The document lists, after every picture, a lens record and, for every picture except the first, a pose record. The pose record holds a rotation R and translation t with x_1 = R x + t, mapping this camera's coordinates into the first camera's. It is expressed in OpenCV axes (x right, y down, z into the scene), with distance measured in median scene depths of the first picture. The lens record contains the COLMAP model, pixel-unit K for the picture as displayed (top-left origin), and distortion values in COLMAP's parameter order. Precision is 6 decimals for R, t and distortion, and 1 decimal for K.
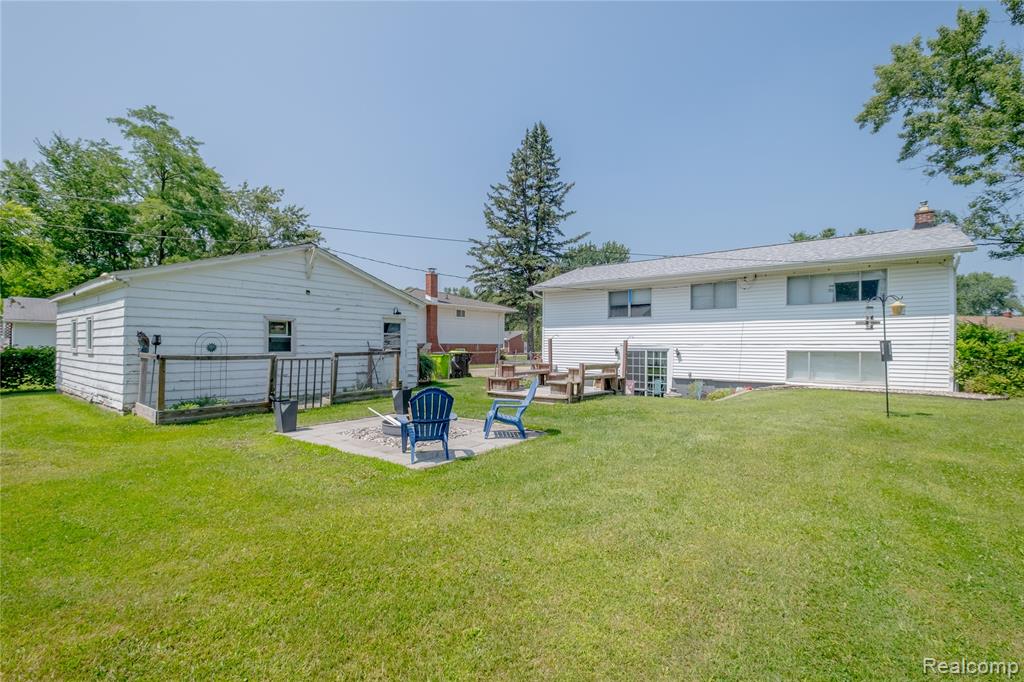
lens RADIAL K [[430.8, 0, 512.9], [0, 430.8, 328.5], [0, 0, 1]] dist [0.000939, -0.000204]
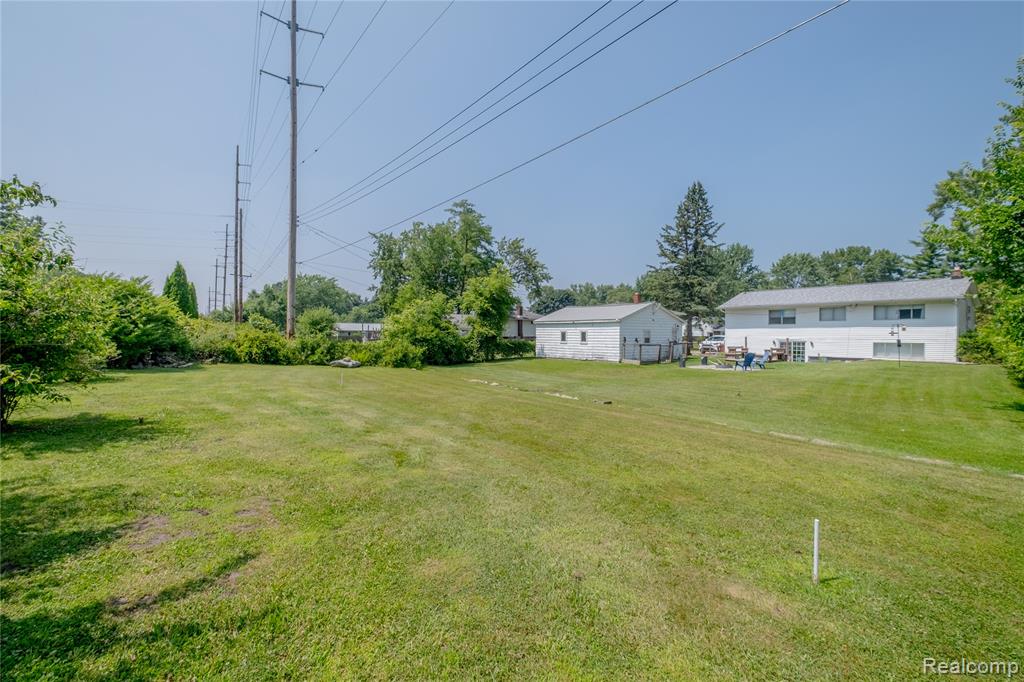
lens RADIAL K [[430.8, 0, 512.9], [0, 430.8, 328.5], [0, 0, 1]] dist [0.000939, -0.000204]
pose [[0.977036, -0.005780, -0.212998, -0.536077], [0.011201, 0.999643, 0.024254, -0.074928], [0.212782, -0.026083, 0.976752, -1.222180]]
